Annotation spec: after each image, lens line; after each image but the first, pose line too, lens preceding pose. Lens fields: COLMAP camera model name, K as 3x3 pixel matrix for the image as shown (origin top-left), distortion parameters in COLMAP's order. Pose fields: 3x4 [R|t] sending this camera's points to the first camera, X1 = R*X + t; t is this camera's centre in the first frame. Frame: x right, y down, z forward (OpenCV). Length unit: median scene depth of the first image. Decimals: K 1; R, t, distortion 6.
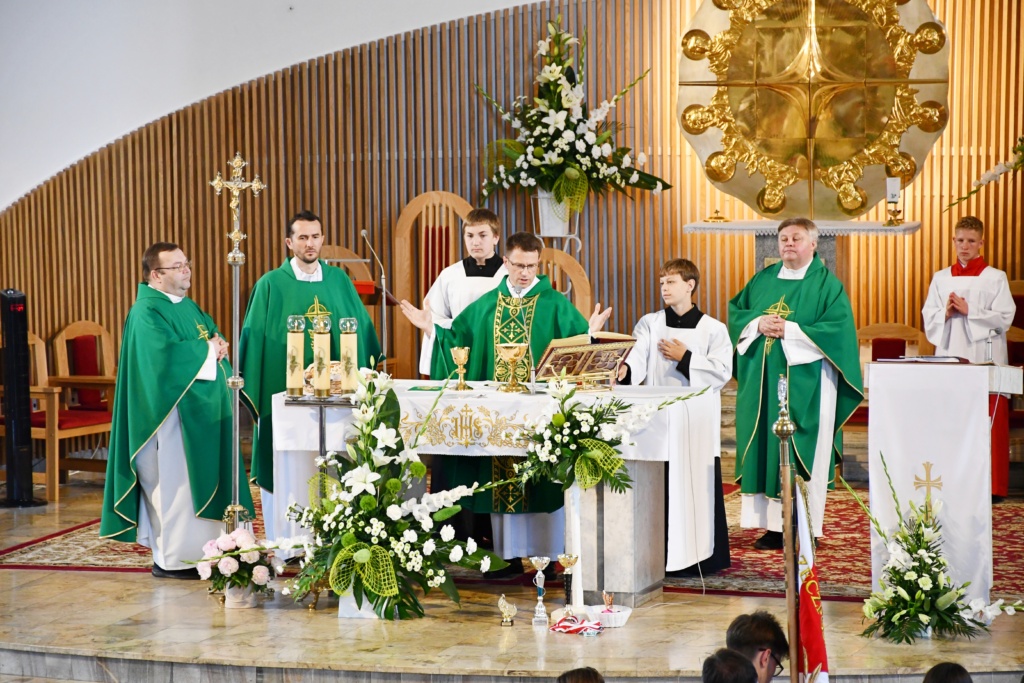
lens RADIAL K [[4518.0, 0, 512.0], [0, 4518.0, 341.5], [0, 0, 1]] dist [1.704440, 4.262762]
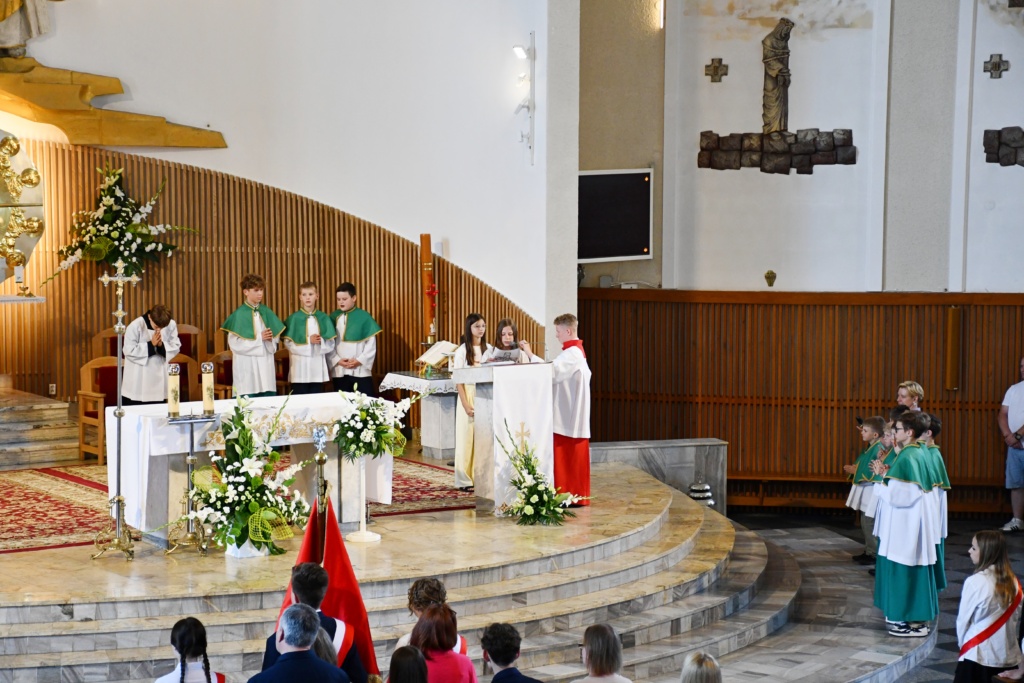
lens RADIAL K [[2723.2, 0, 512.0], [0, 2723.2, 341.5], [0, 0, 1]] dist [0.732667, 0.601214]
pose [[0.659287, -0.059686, 0.749519, -0.650673], [0.064516, 0.997659, 0.022696, -0.026314], [-0.749119, 0.033393, 0.661594, 0.311278]]
